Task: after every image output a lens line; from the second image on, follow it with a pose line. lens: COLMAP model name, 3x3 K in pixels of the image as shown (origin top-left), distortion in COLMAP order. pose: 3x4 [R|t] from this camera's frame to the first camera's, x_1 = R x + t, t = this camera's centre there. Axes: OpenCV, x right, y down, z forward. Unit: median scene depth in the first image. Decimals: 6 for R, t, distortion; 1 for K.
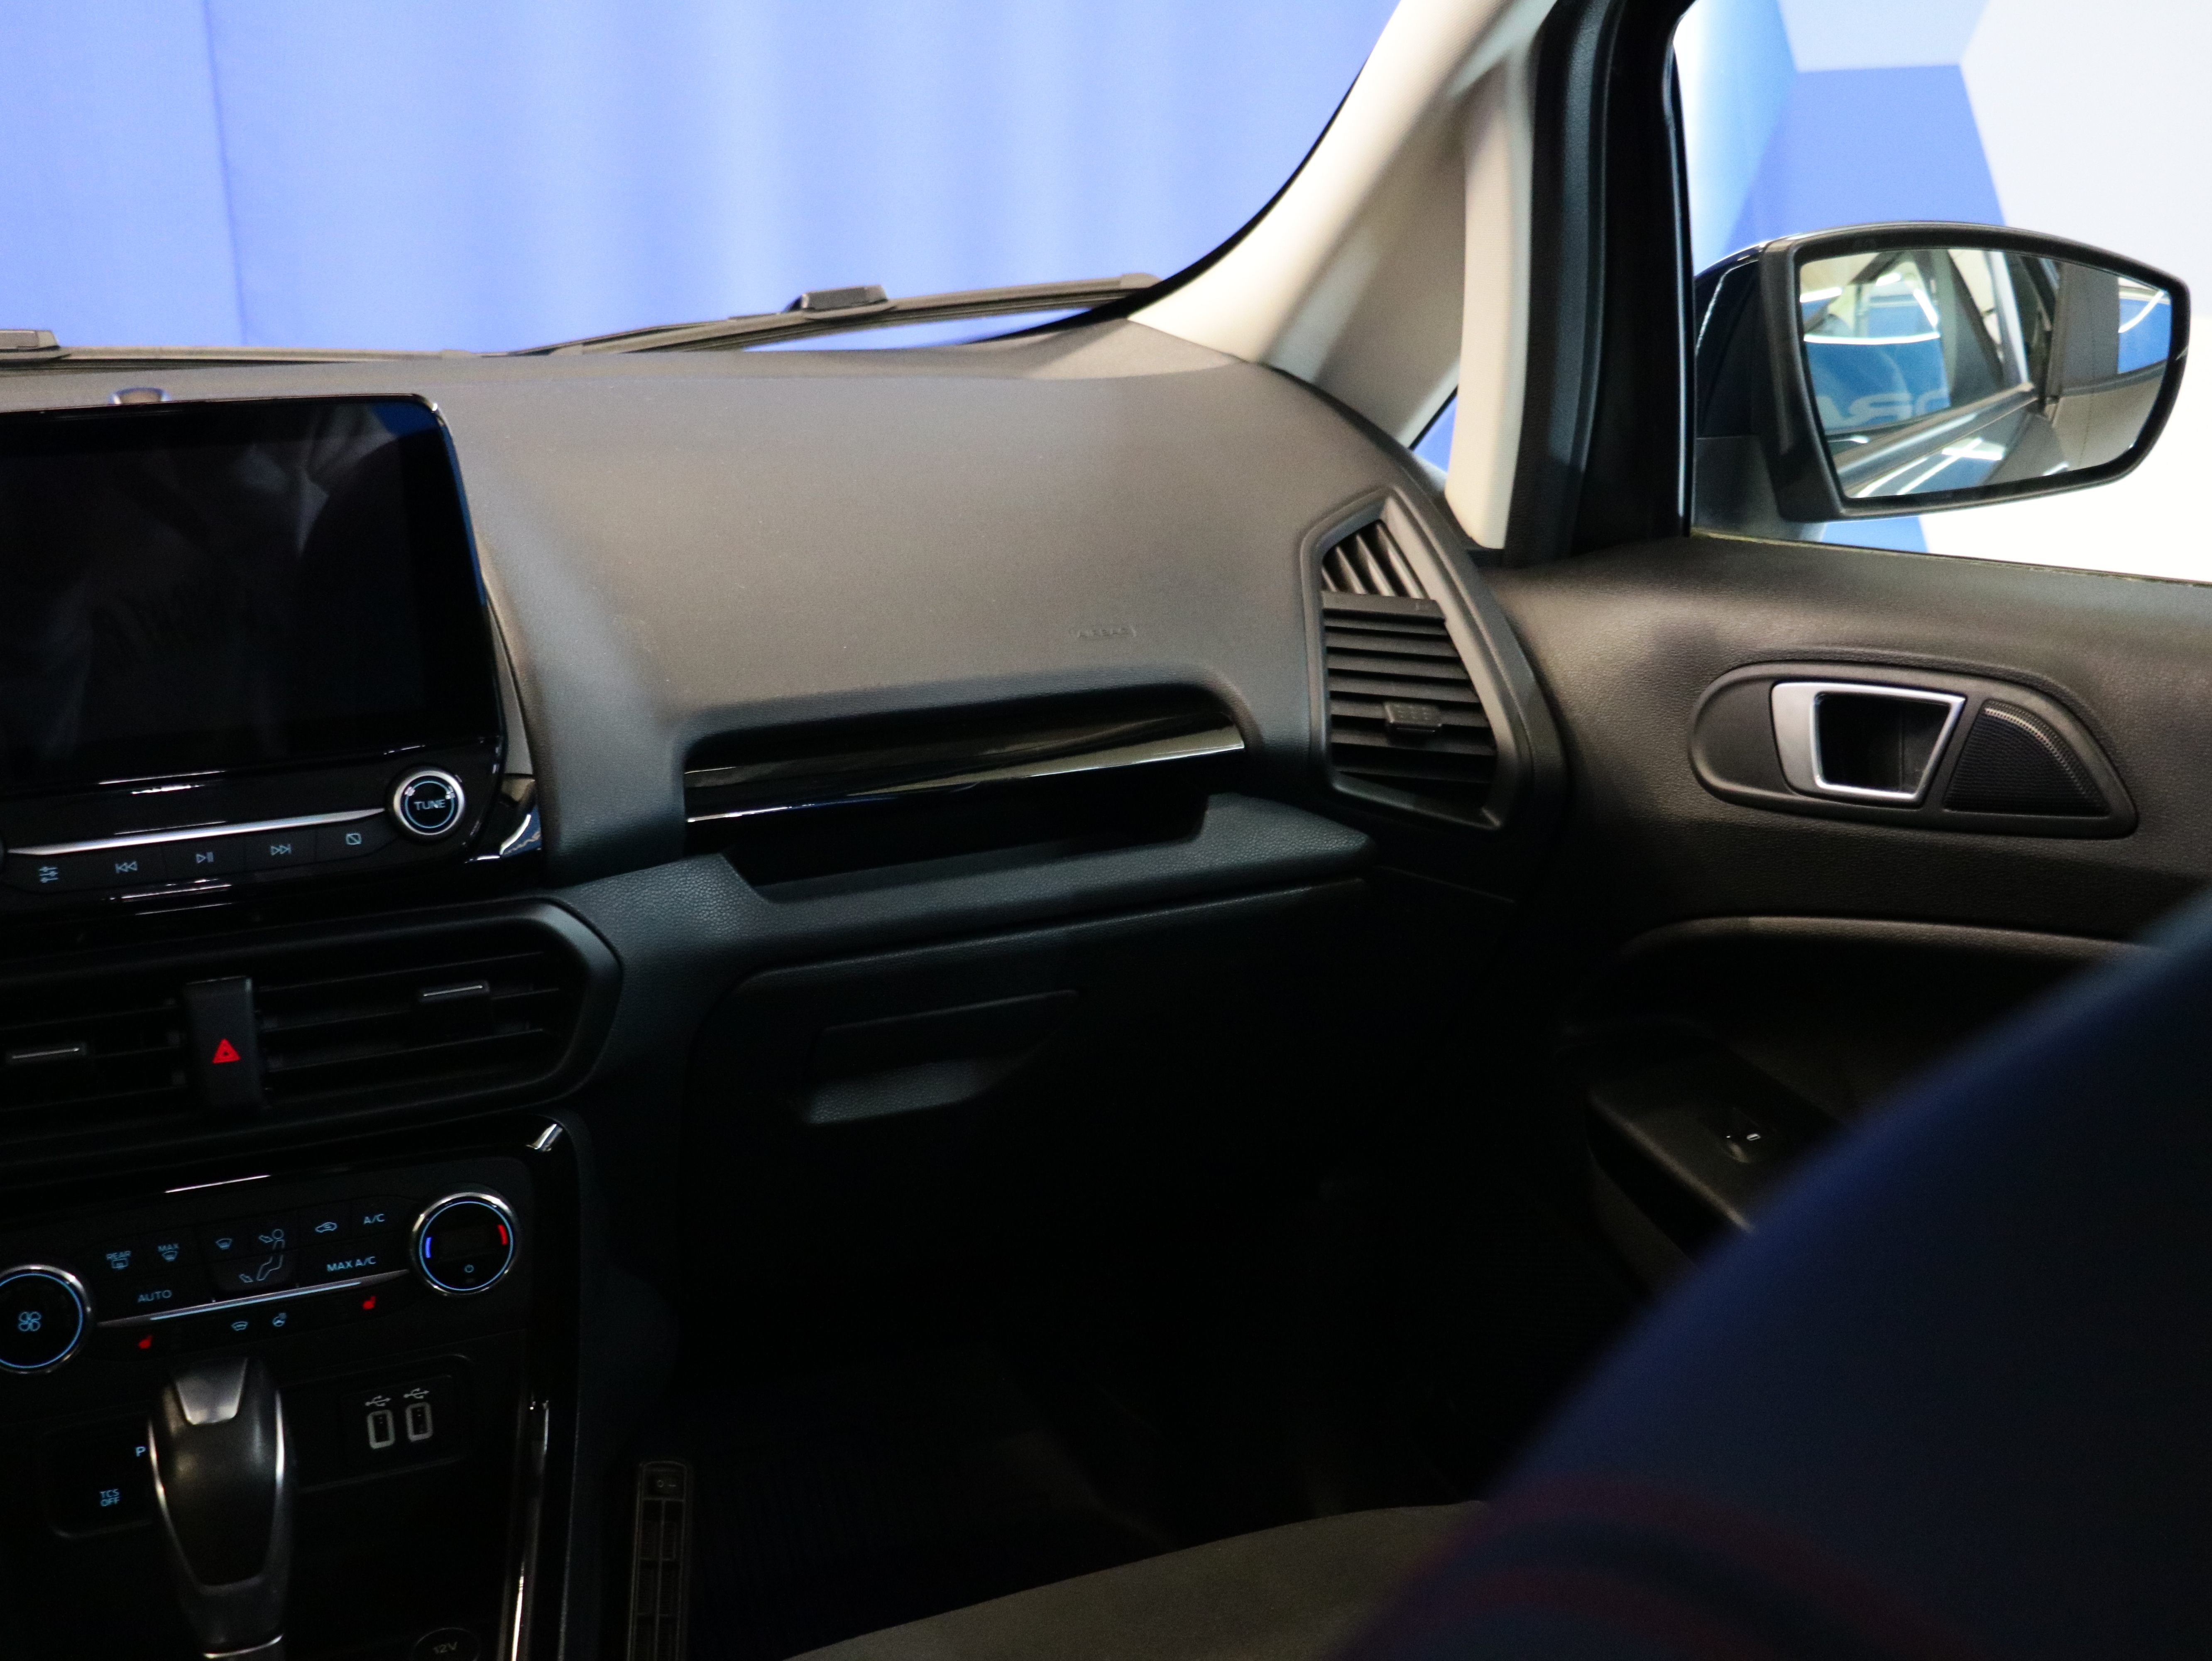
lens RADIAL K [[2444.6, 0, 1106.0], [0, 2444.6, 830.5], [0, 0, 1]] dist [-0.014174, 0.007860]
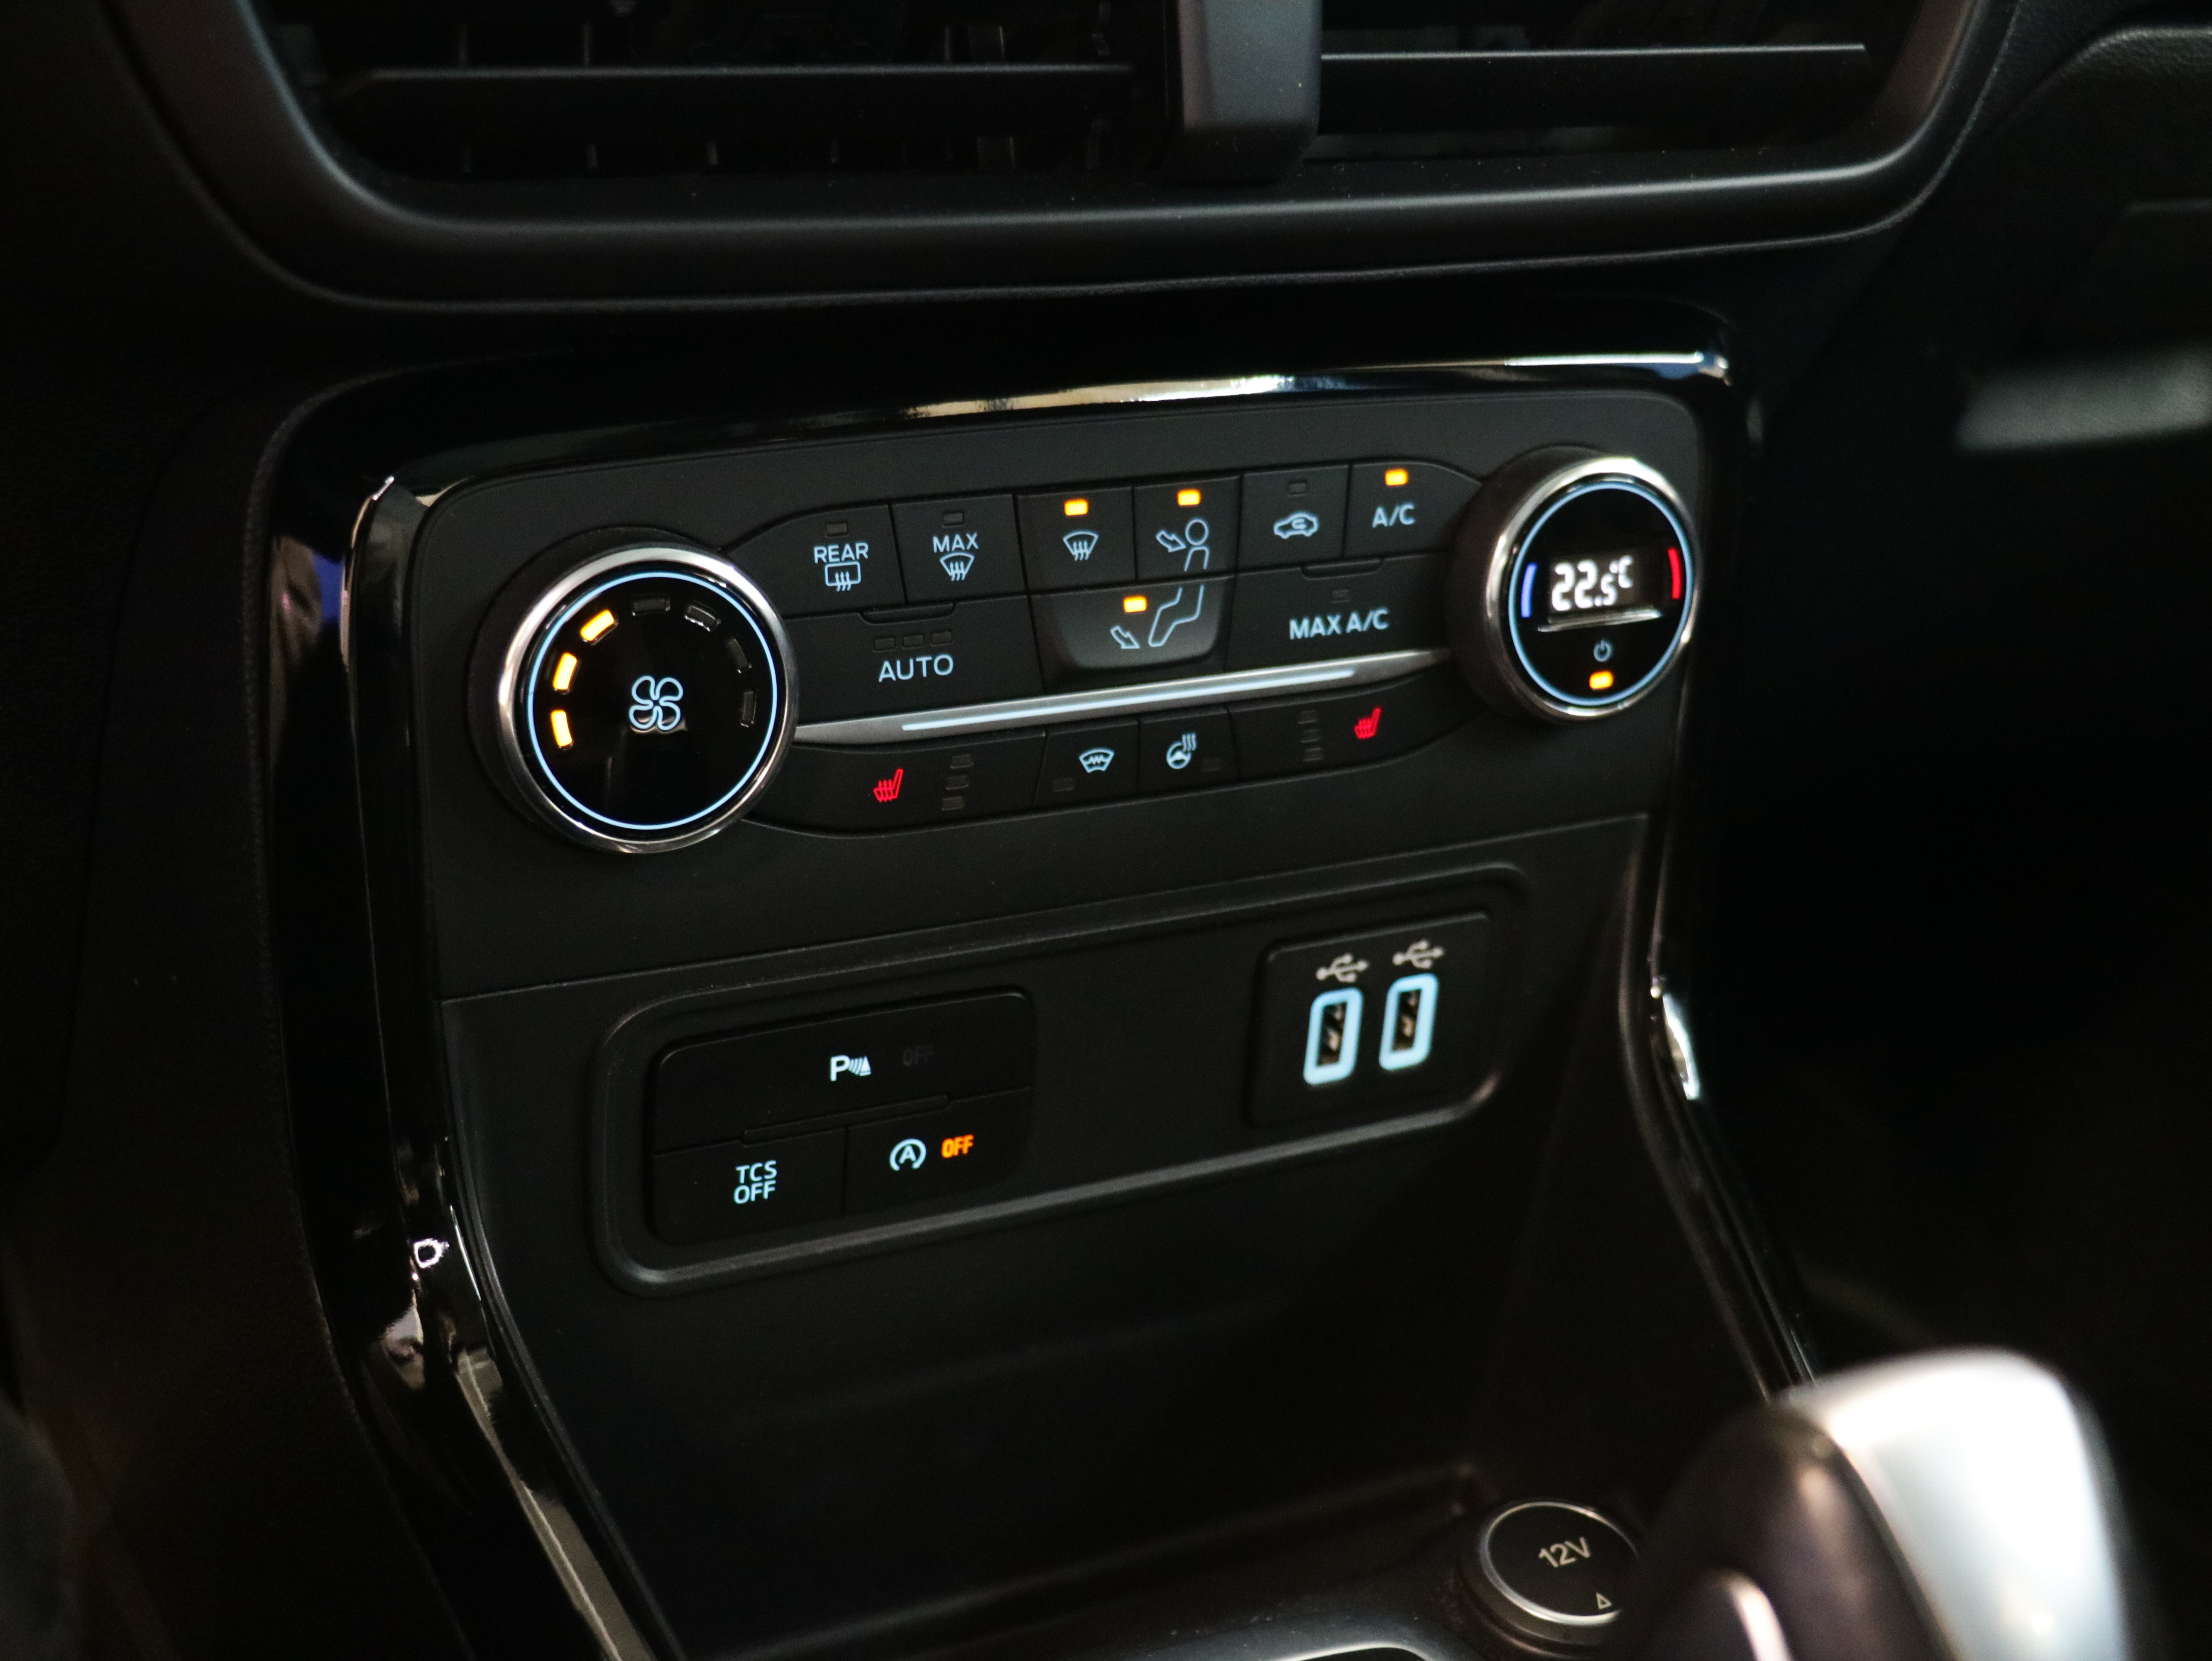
lens RADIAL K [[2975.5, 0, 1106.0], [0, 2975.5, 830.5], [0, 0, 1]] dist [-0.008614, -0.016914]
pose [[0.992138, 0.032446, 0.120869, -0.388737], [-0.046339, 0.992404, 0.113963, 0.150919], [-0.116253, -0.118668, 0.986105, 0.496842]]
